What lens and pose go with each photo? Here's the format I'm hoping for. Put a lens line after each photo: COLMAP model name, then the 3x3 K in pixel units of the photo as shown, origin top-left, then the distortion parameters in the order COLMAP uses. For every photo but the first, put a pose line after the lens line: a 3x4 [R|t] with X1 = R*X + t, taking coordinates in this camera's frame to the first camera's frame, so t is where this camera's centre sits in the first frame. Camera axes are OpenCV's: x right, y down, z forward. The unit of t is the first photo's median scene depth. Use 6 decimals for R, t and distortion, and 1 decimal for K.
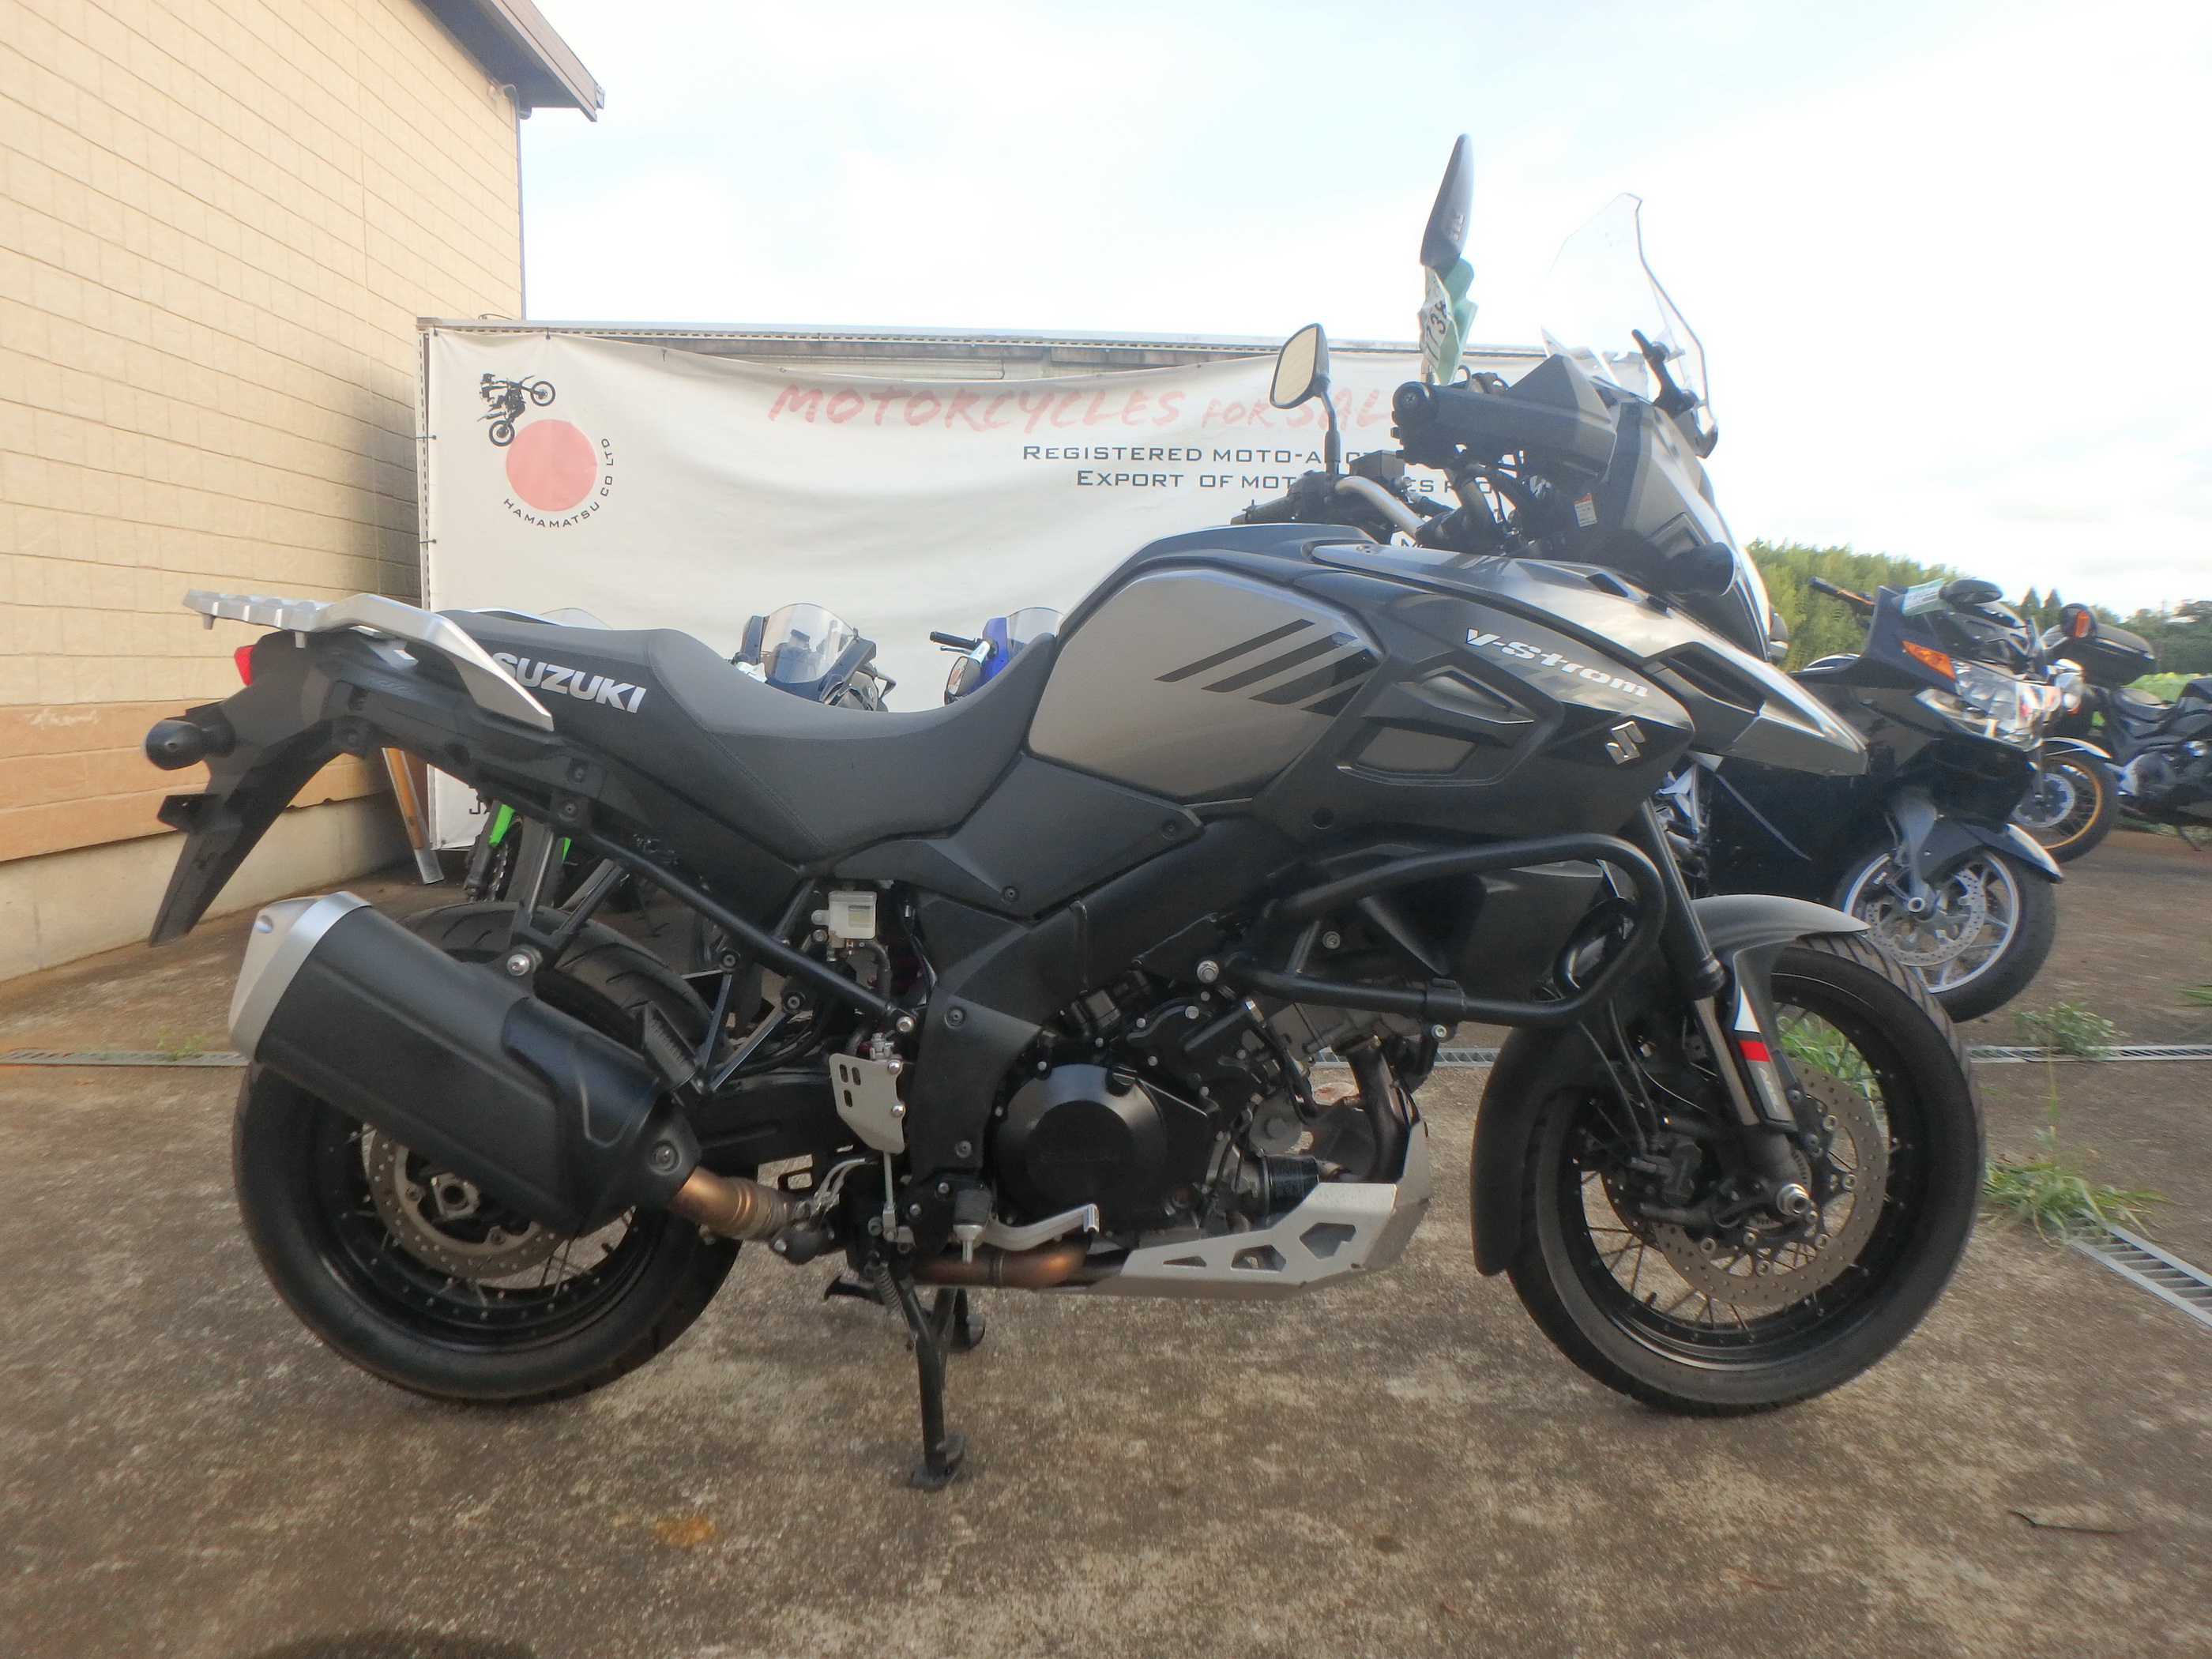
lens RADIAL K [[1357.6, 0, 1120.5], [0, 1357.6, 877.0], [0, 0, 1]] dist [-0.020273, -0.002814]
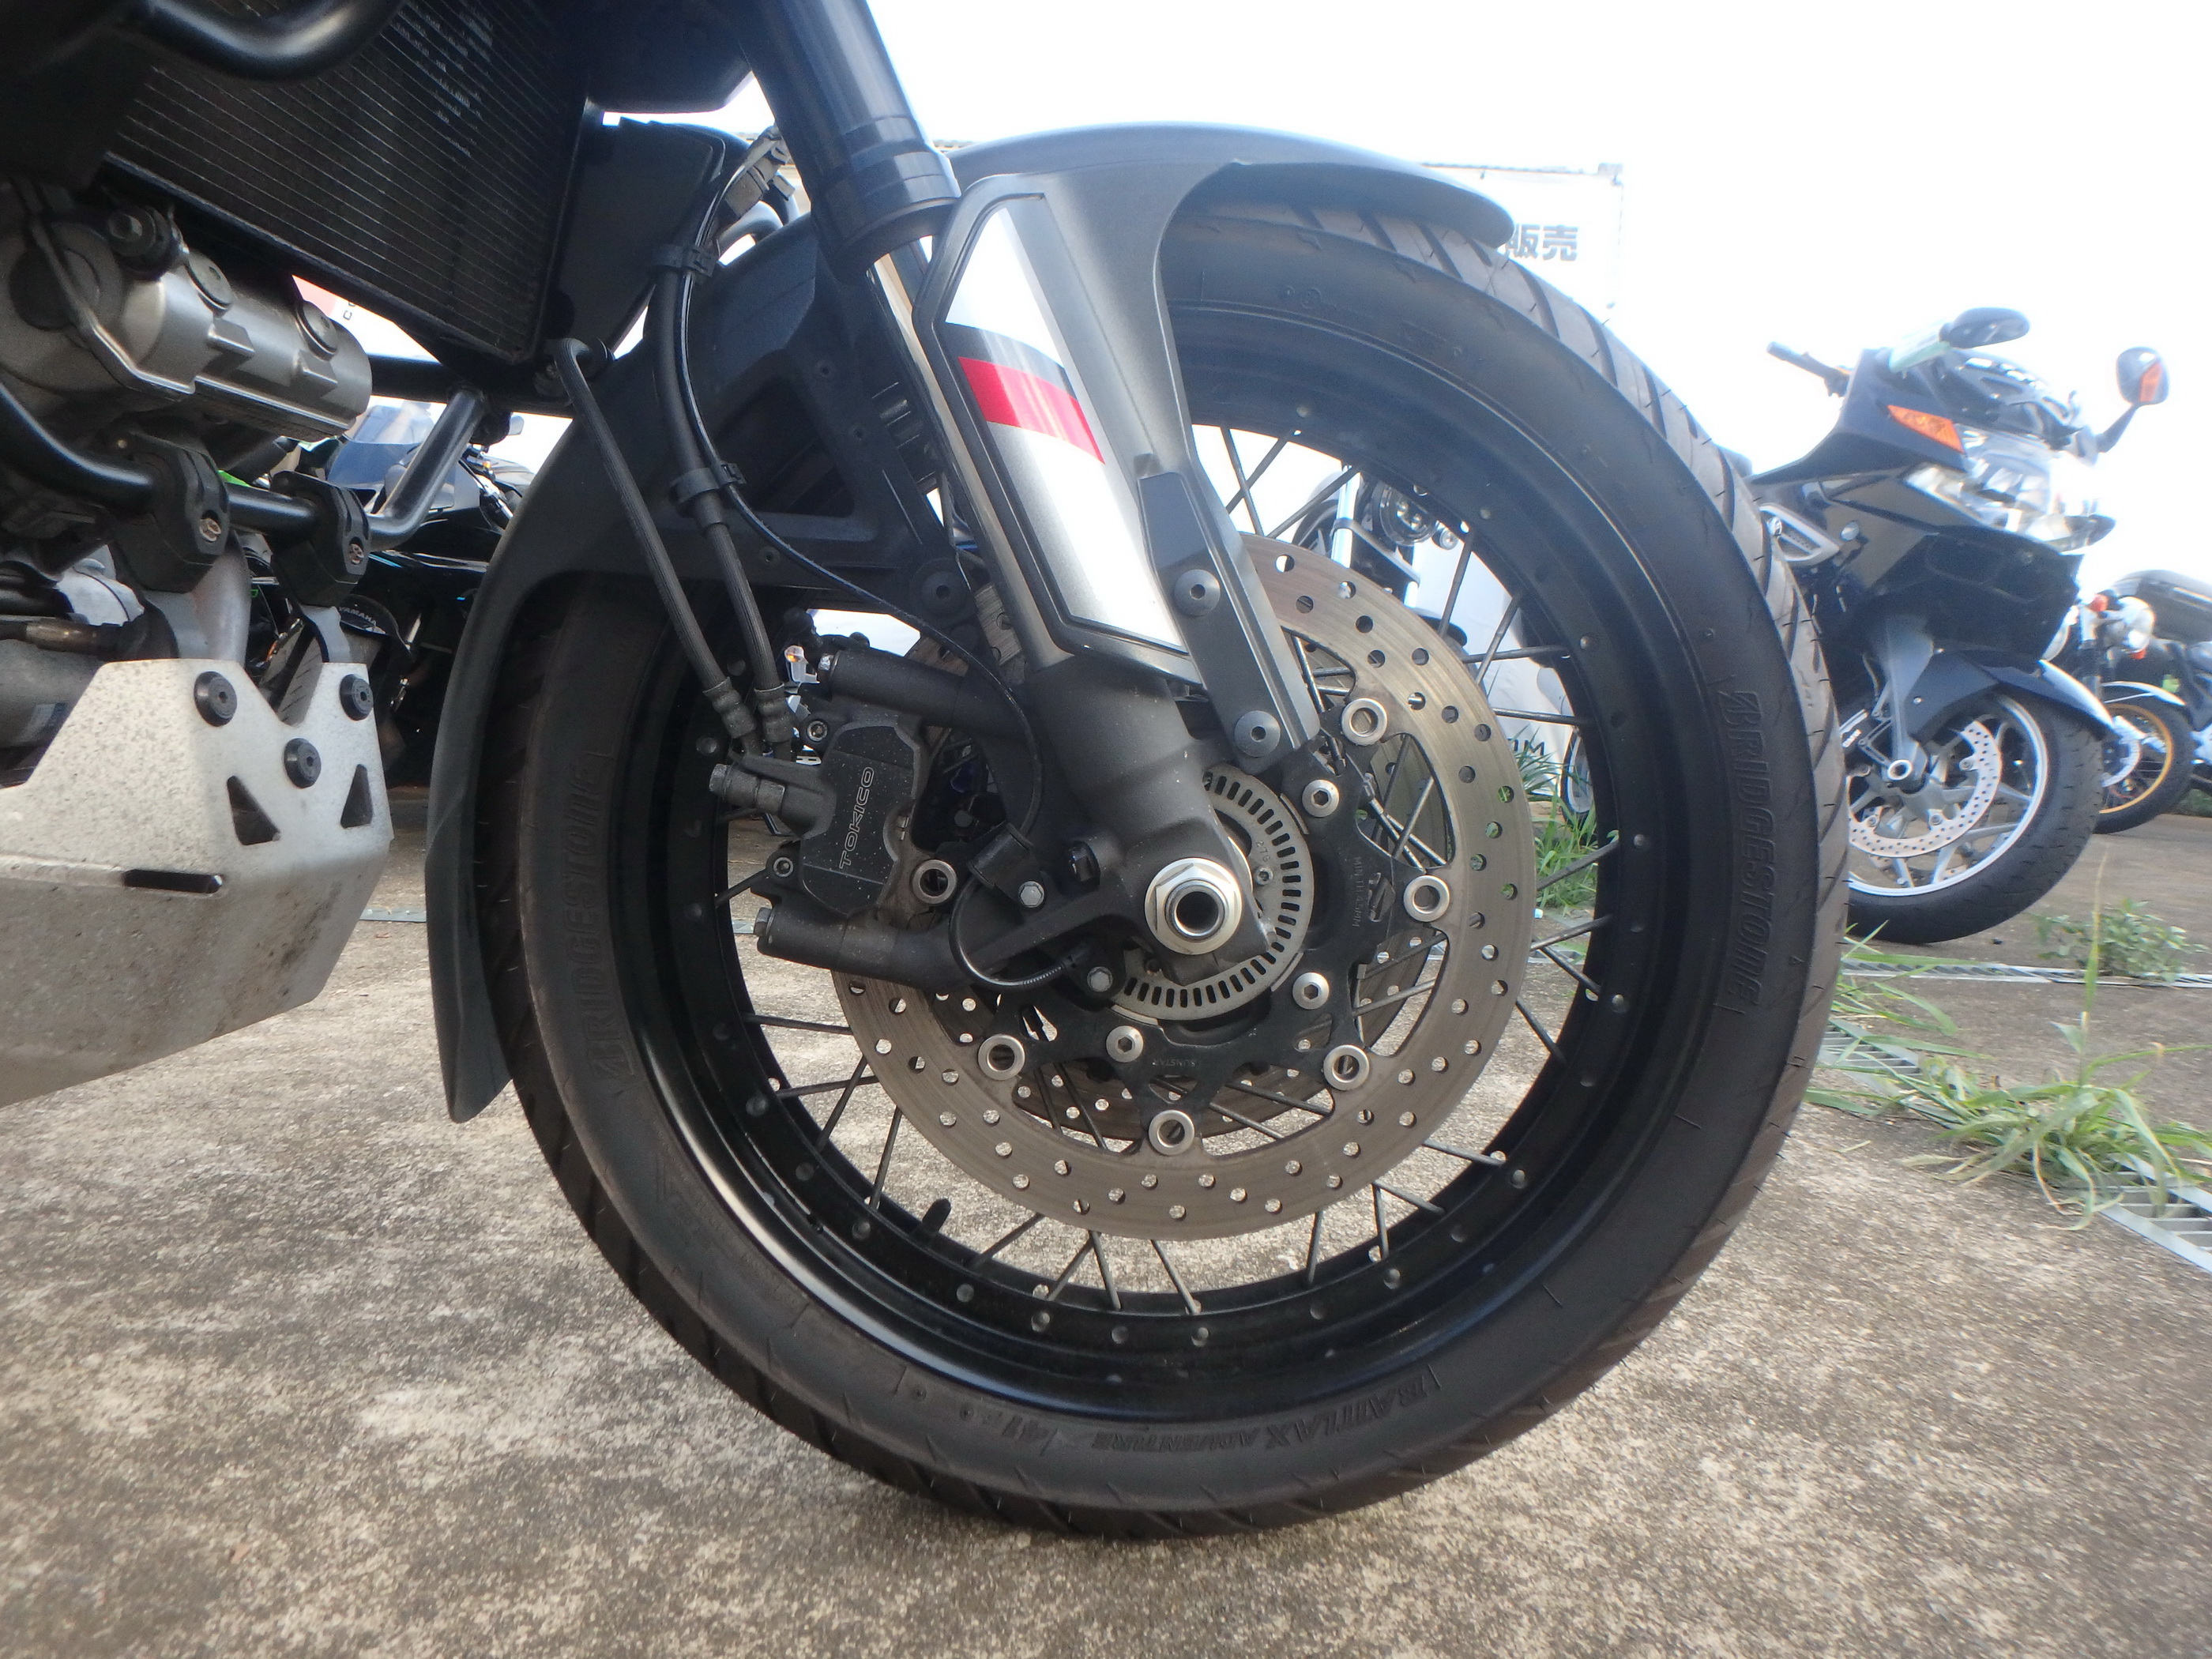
lens RADIAL K [[1357.6, 0, 1090.1], [0, 1357.6, 860.2], [0, 0, 1]] dist [-0.020273, -0.002814]
pose [[0.998102, 0.037103, -0.049155, 0.449469], [-0.038337, 0.998967, -0.024407, 0.218070], [0.048198, 0.026245, 0.998493, 0.612736]]
